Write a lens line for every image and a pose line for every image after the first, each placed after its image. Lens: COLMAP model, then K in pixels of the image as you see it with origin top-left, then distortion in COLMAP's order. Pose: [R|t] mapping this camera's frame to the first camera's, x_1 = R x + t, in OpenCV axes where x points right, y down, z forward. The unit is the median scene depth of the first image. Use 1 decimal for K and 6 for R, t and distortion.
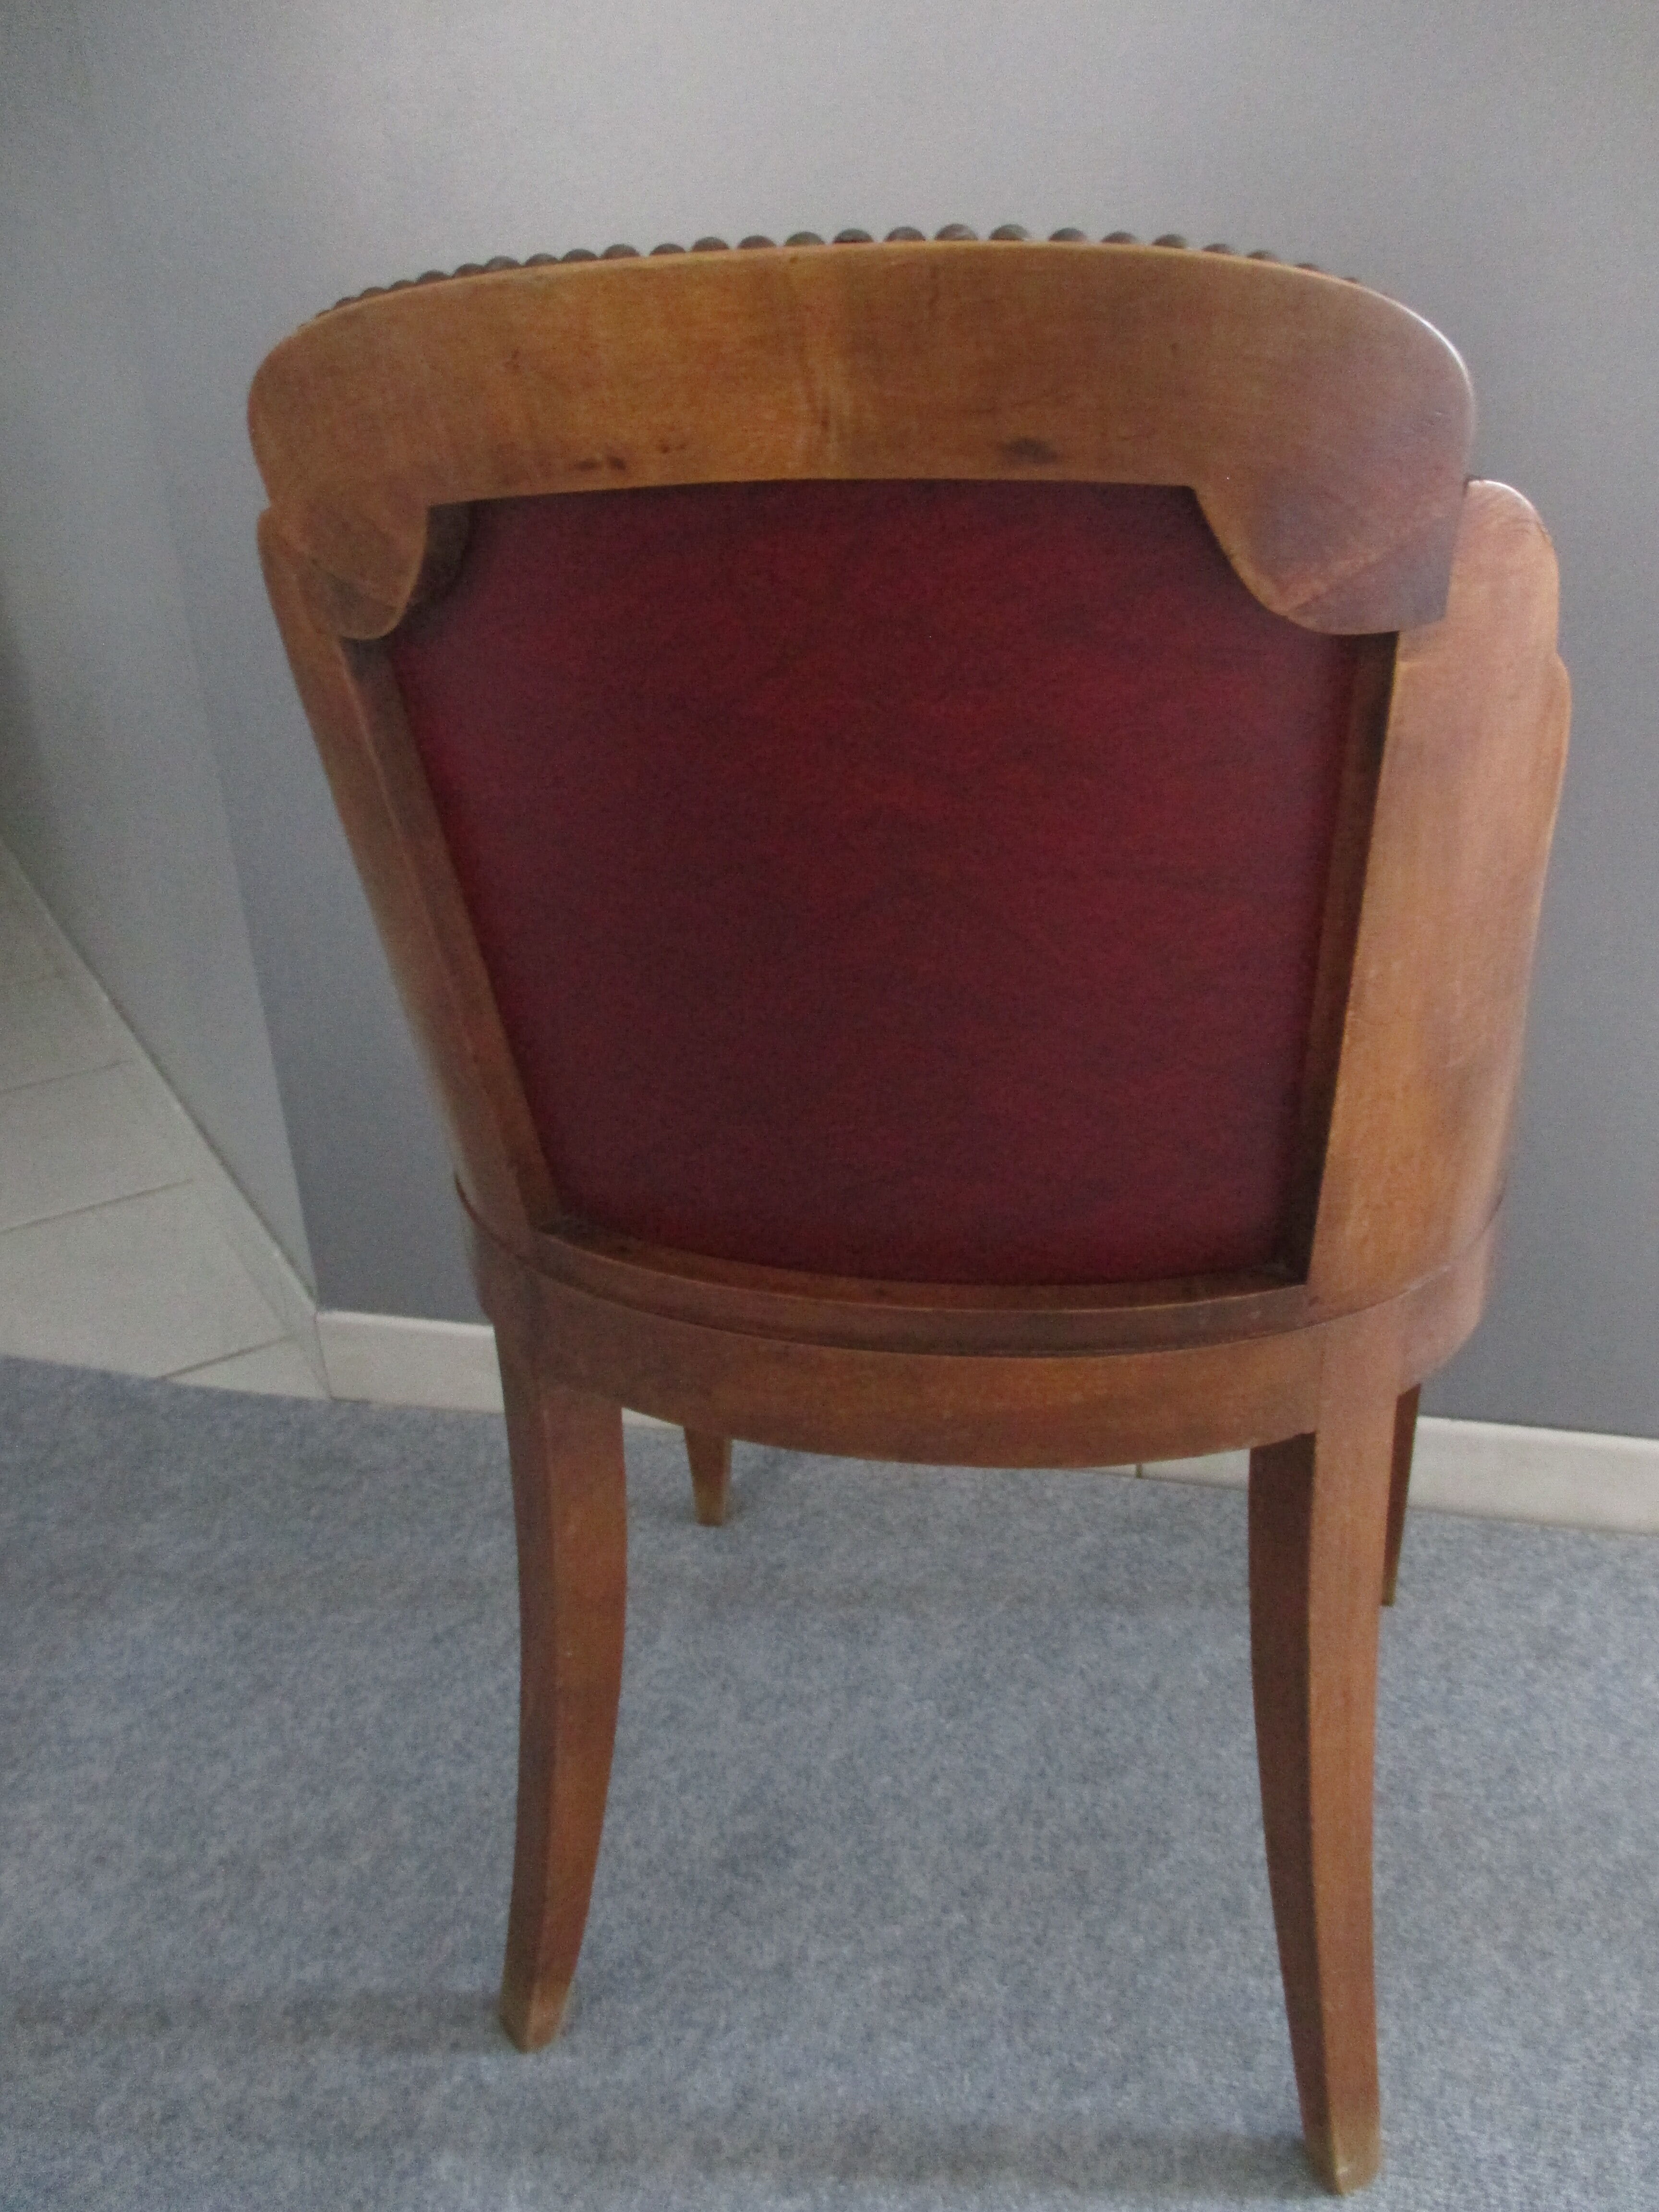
lens RADIAL K [[1837.1, 0, 840.4], [0, 1837.1, 1111.1], [0, 0, 1]] dist [-0.032283, 0.000261]
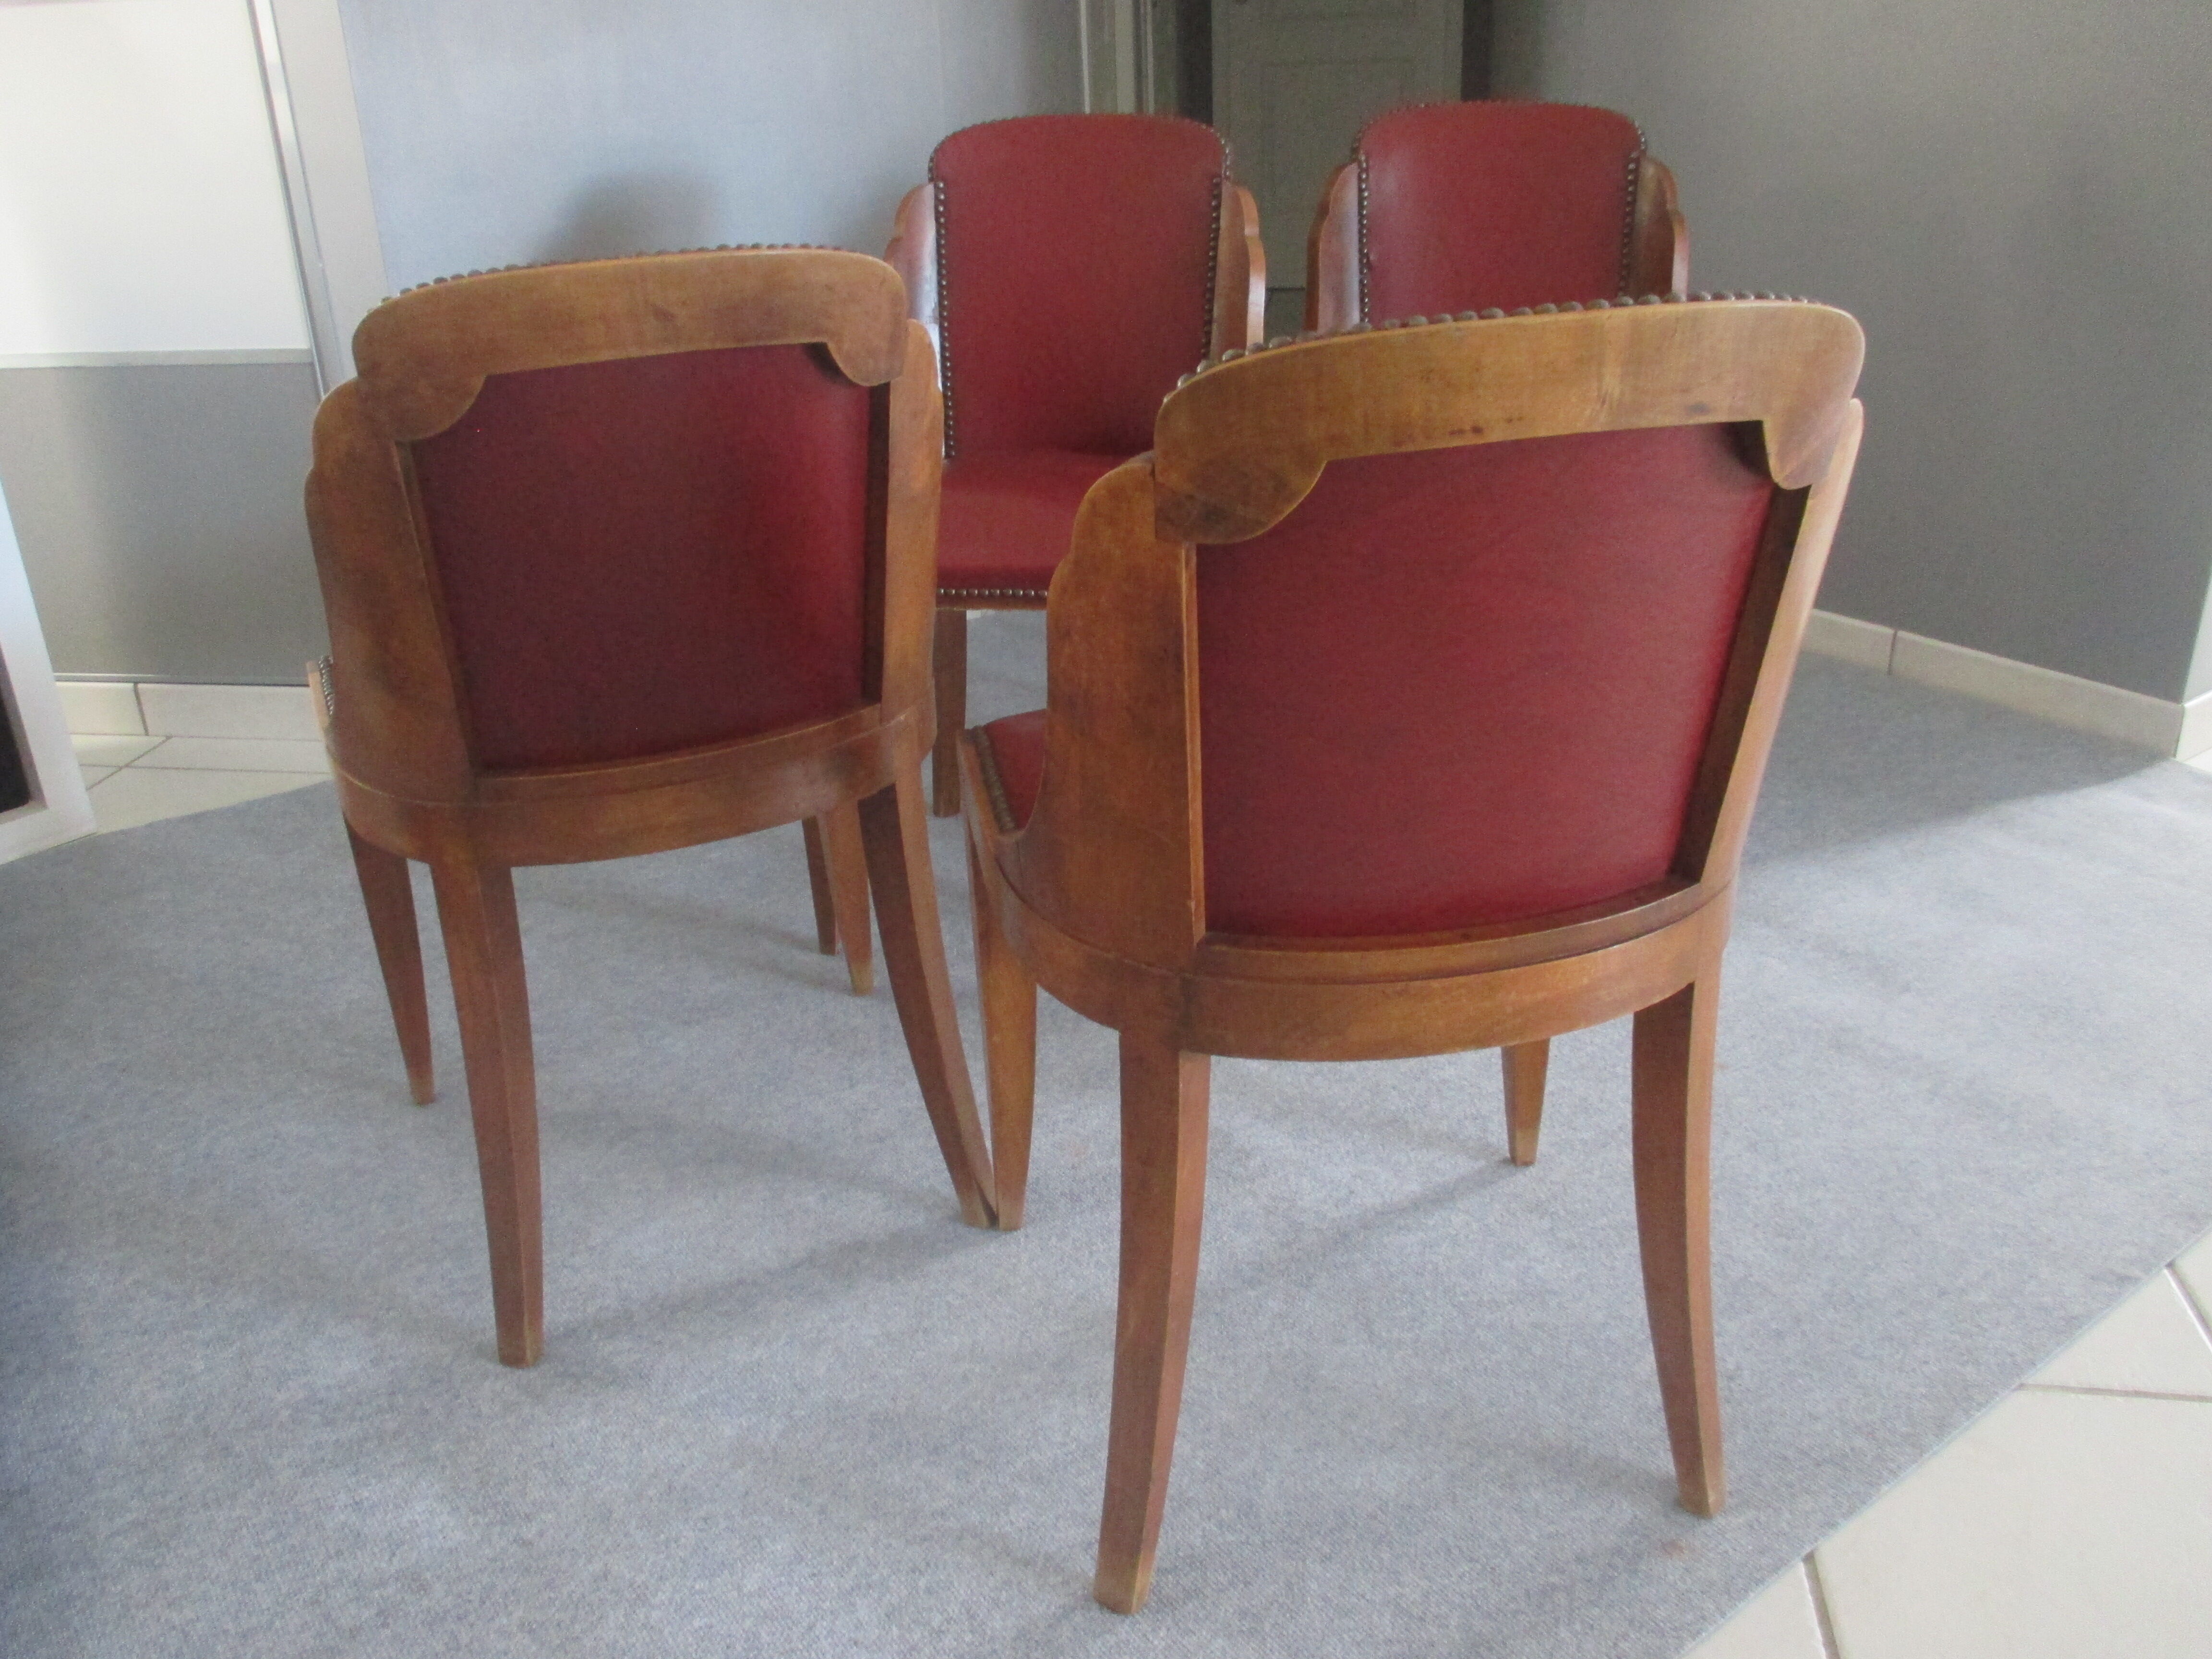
lens RADIAL K [[1837.1, 0, 1108.5], [0, 1837.1, 825.1], [0, 0, 1]] dist [-0.032283, 0.000261]
pose [[0.925747, -0.152655, 0.345961, -1.068119], [0.167767, 0.985728, -0.013970, -0.026222], [-0.338890, 0.070973, 0.938145, -0.445777]]
